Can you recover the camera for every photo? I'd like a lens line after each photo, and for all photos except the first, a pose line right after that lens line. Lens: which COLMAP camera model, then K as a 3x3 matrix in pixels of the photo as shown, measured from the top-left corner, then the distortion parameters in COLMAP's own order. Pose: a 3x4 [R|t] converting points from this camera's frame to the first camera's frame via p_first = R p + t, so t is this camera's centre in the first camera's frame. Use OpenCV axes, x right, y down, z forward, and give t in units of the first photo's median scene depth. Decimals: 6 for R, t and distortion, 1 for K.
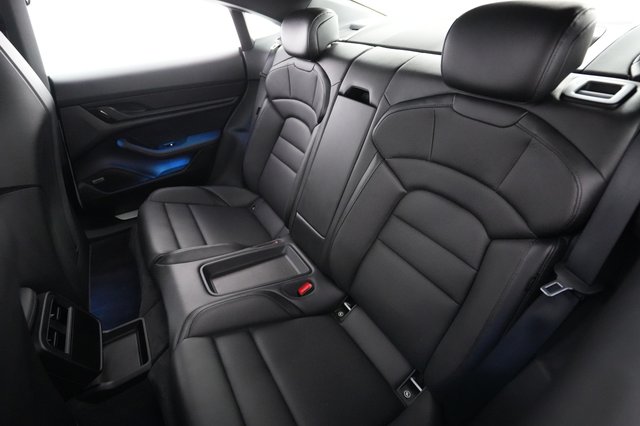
lens RADIAL K [[308.2, 0, 320.0], [0, 308.2, 213.0], [0, 0, 1]] dist [0.001810, 0.000256]
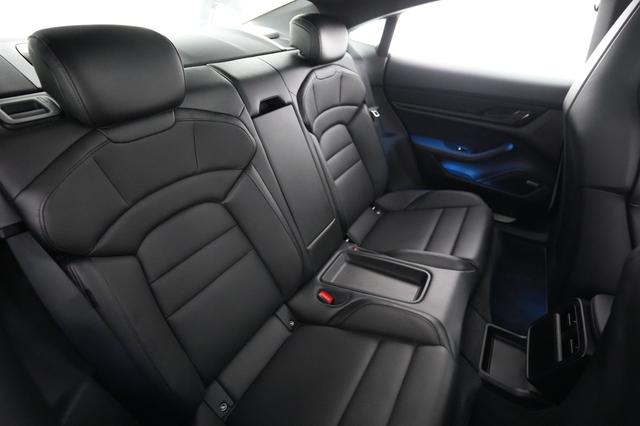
lens RADIAL K [[308.2, 0, 320.0], [0, 308.2, 213.0], [0, 0, 1]] dist [0.001810, 0.000256]
pose [[-0.461936, -0.483091, 0.743800, -0.711236], [0.498383, 0.552322, 0.668247, -0.637980], [-0.733641, 0.679385, -0.014373, 0.927032]]
